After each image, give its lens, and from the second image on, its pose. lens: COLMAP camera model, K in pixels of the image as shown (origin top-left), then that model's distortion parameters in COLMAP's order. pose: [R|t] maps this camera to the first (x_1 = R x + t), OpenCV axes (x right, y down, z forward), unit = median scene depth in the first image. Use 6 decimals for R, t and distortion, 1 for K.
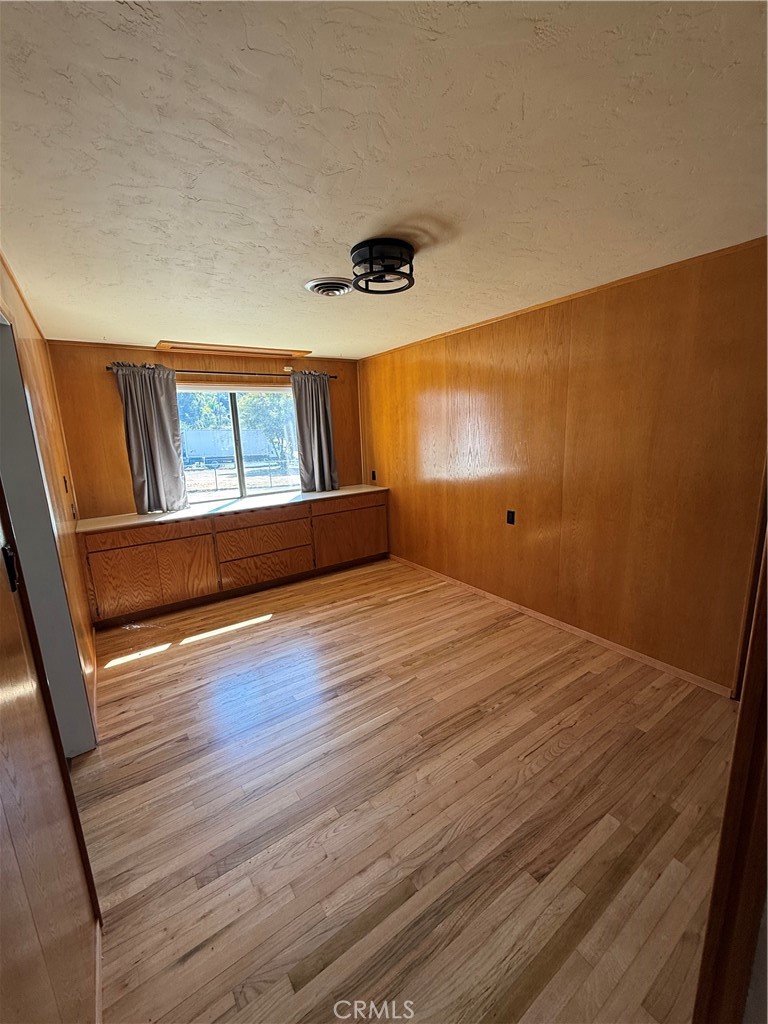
lens RADIAL K [[421.3, 0, 385.1], [0, 421.3, 513.1], [0, 0, 1]] dist [0.009039, 0.000083]
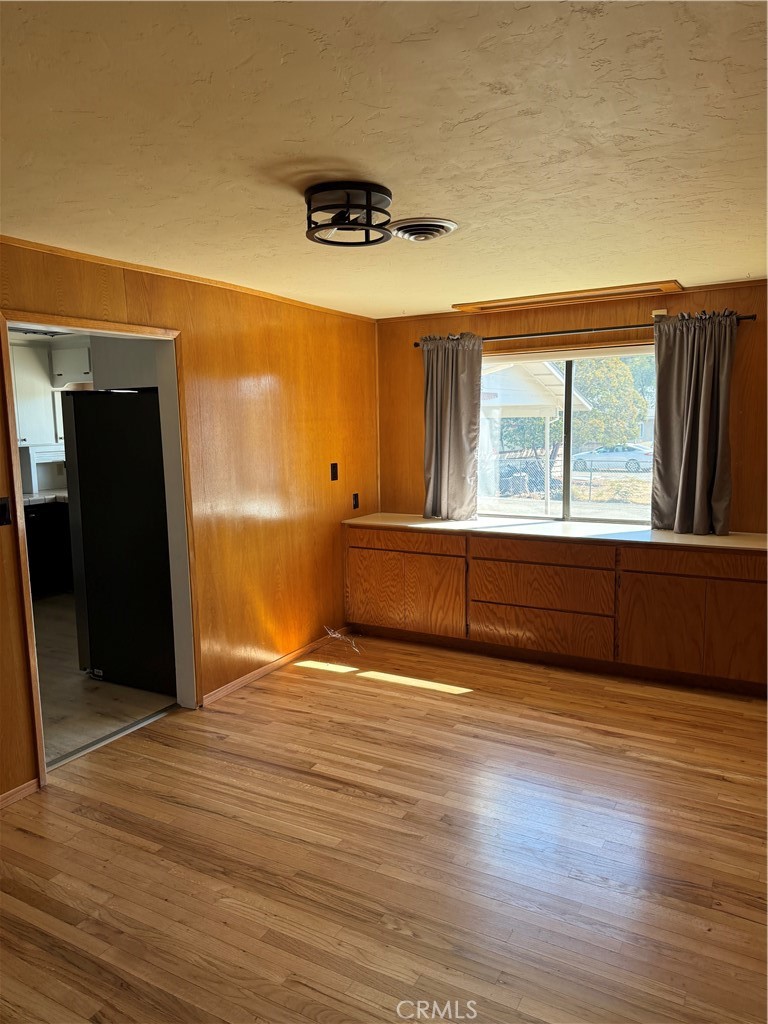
lens RADIAL K [[732.0, 0, 380.9], [0, 732.0, 516.7], [0, 0, 1]] dist [0.074526, -0.075126]
pose [[0.429065, 0.150347, -0.890674, 0.650810], [-0.177718, 0.980828, 0.079953, -0.097171], [0.885618, 0.123984, 0.447558, 0.287772]]
